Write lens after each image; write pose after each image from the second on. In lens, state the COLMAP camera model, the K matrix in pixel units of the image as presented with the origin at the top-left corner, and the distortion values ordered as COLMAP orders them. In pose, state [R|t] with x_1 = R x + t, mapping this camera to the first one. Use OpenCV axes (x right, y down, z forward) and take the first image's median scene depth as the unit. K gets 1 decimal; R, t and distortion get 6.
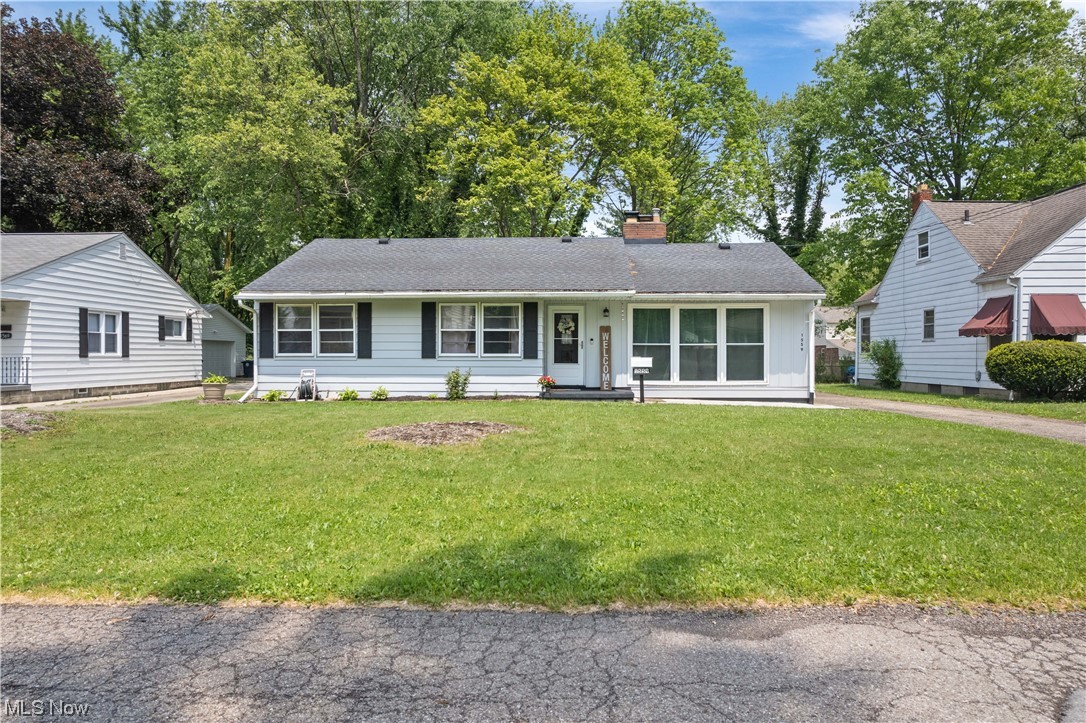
lens RADIAL K [[698.4, 0, 543.0], [0, 698.4, 361.5], [0, 0, 1]] dist [-0.083956, 0.074211]
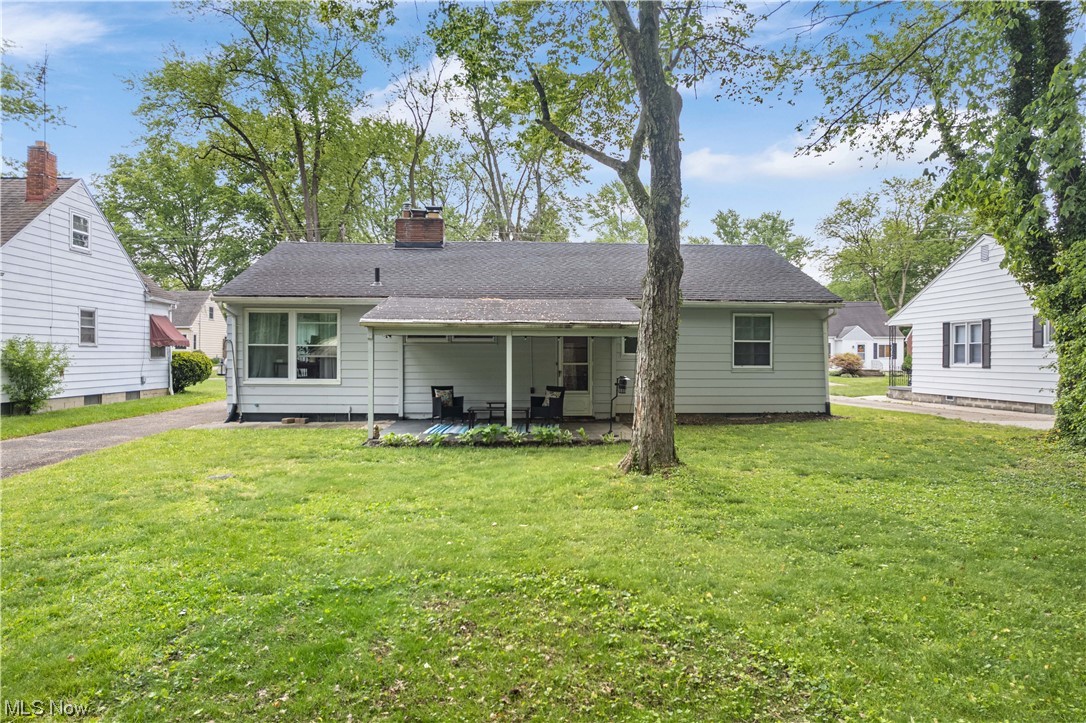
lens RADIAL K [[698.4, 0, 543.0], [0, 698.4, 361.5], [0, 0, 1]] dist [-0.083956, 0.074211]
pose [[-0.994594, -0.004015, -0.103759, 0.076217], [-0.005651, 0.999864, 0.015474, -0.025970], [0.103682, 0.015977, -0.994482, 1.831848]]
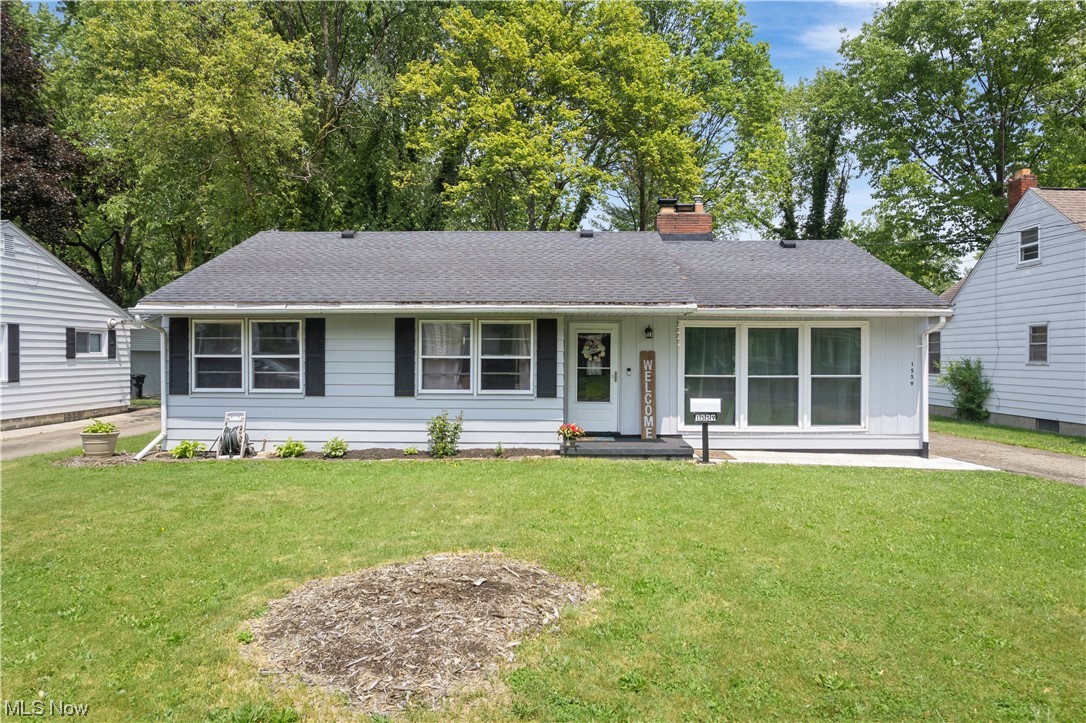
lens RADIAL K [[698.4, 0, 543.0], [0, 698.4, 361.5], [0, 0, 1]] dist [-0.083956, 0.074211]
pose [[0.999720, 0.002000, 0.023594, -0.029068], [-0.001980, 0.999998, -0.000871, -0.030343], [-0.023595, 0.000824, 0.999721, 0.211397]]
